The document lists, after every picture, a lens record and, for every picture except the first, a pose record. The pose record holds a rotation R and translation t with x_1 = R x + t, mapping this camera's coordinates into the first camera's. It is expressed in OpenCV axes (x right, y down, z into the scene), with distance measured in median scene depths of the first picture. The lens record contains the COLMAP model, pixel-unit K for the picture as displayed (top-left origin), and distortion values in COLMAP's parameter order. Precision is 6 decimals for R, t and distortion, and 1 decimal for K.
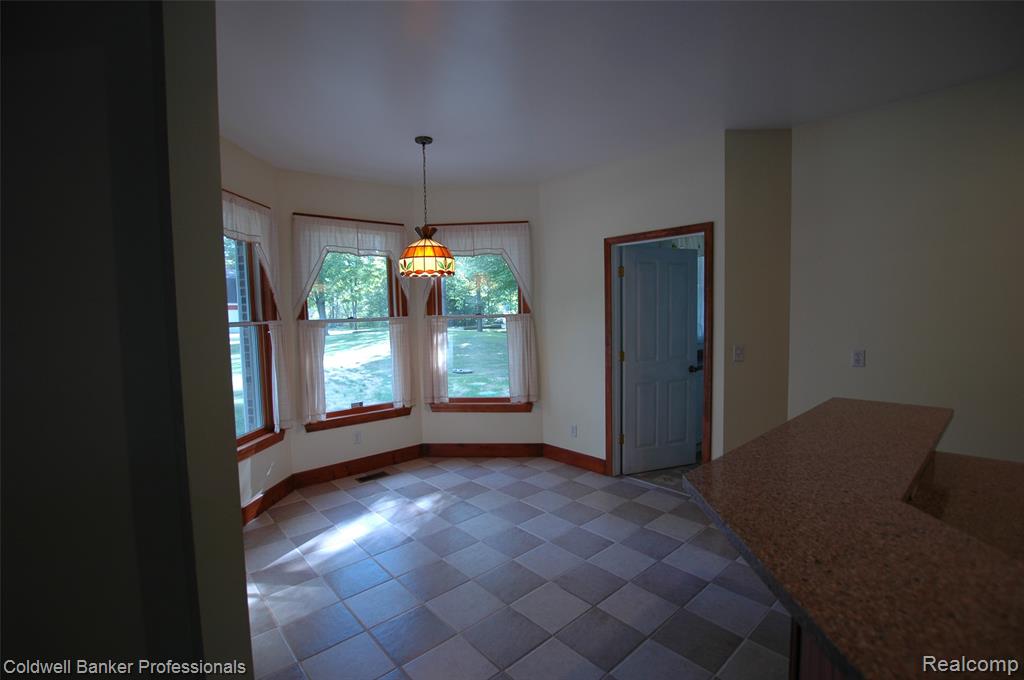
lens RADIAL K [[469.7, 0, 495.0], [0, 469.7, 337.5], [0, 0, 1]] dist [-0.000269, 0.000014]
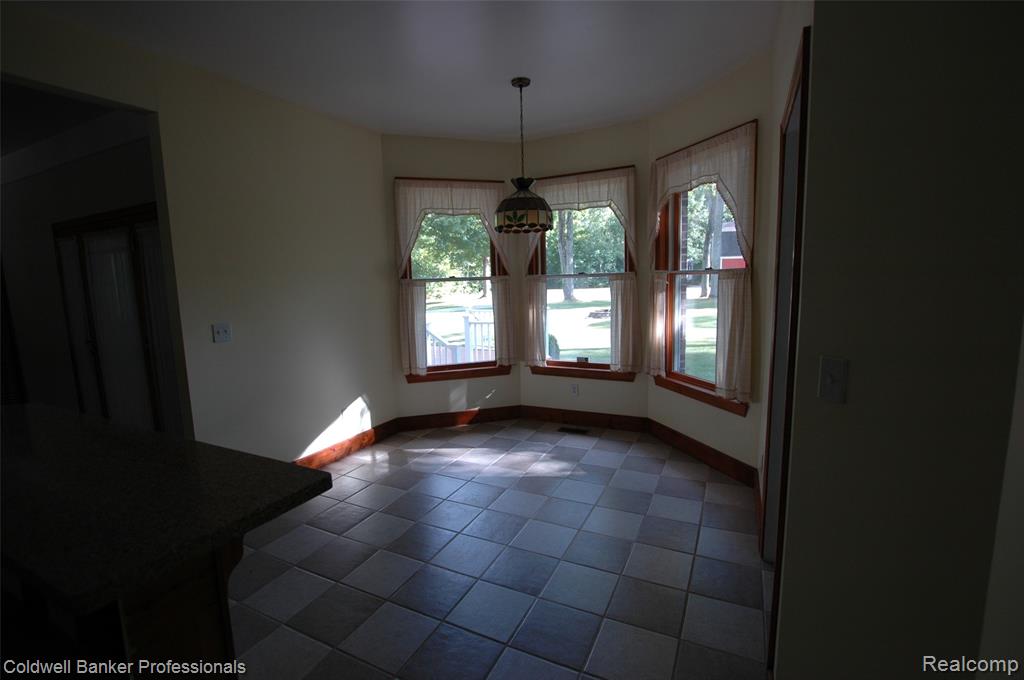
lens RADIAL K [[468.8, 0, 512.0], [0, 468.8, 340.0], [0, 0, 1]] dist [-0.000713, -0.000048]
pose [[0.391920, 0.137183, -0.909714, 0.649717], [-0.026164, 0.990082, 0.138030, -0.040702], [0.919627, -0.030294, 0.391622, 0.529338]]
